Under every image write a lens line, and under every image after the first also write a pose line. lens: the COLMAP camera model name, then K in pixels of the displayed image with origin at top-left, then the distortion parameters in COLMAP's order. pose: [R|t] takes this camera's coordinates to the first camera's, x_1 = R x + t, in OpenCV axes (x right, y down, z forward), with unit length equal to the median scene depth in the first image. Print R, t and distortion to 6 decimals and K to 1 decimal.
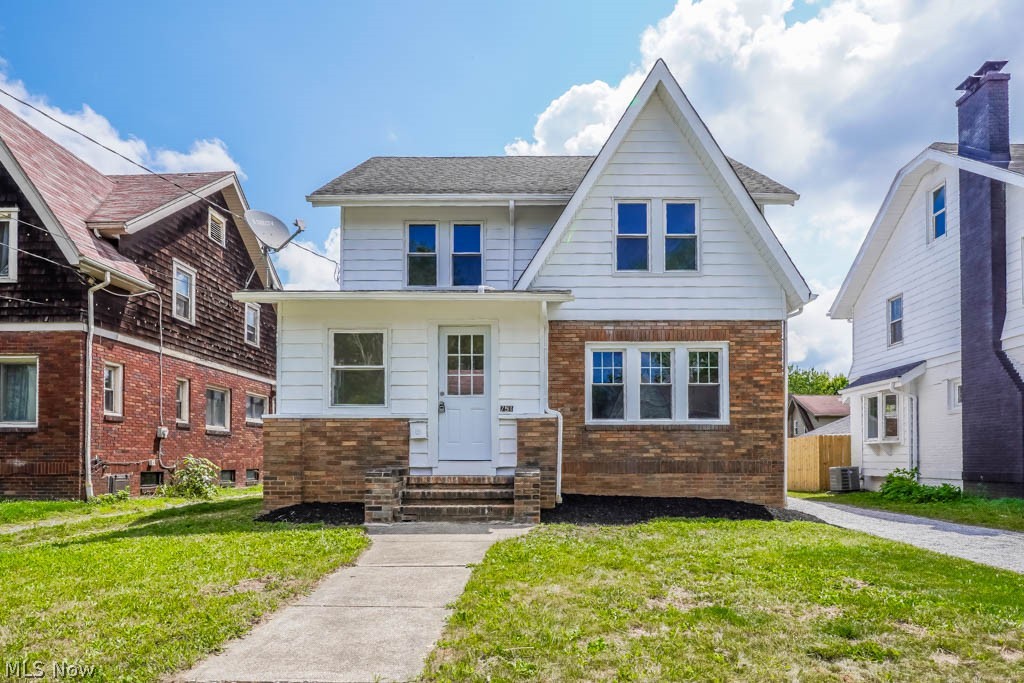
lens RADIAL K [[604.5, 0, 519.6], [0, 604.5, 373.8], [0, 0, 1]] dist [-0.021782, 0.004540]
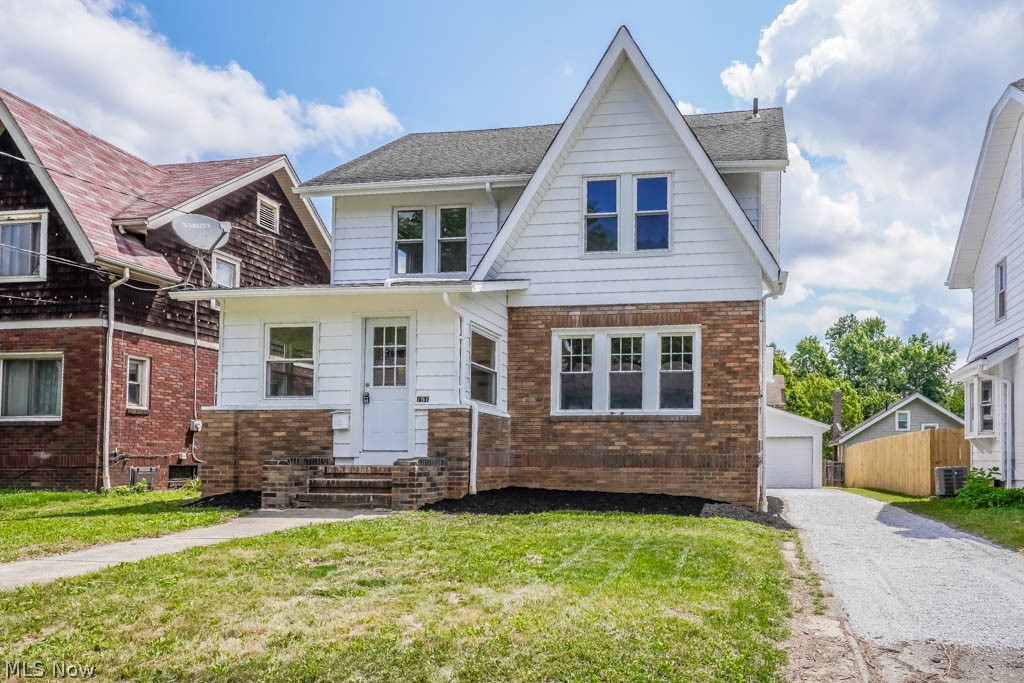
lens RADIAL K [[678.1, 0, 511.7], [0, 678.1, 344.9], [0, 0, 1]] dist [0.008792, -0.001412]
pose [[0.988038, -0.018828, -0.153056, 0.213410], [0.015423, 0.999607, -0.023405, -0.003018], [0.153436, 0.020764, 0.987940, -0.067993]]
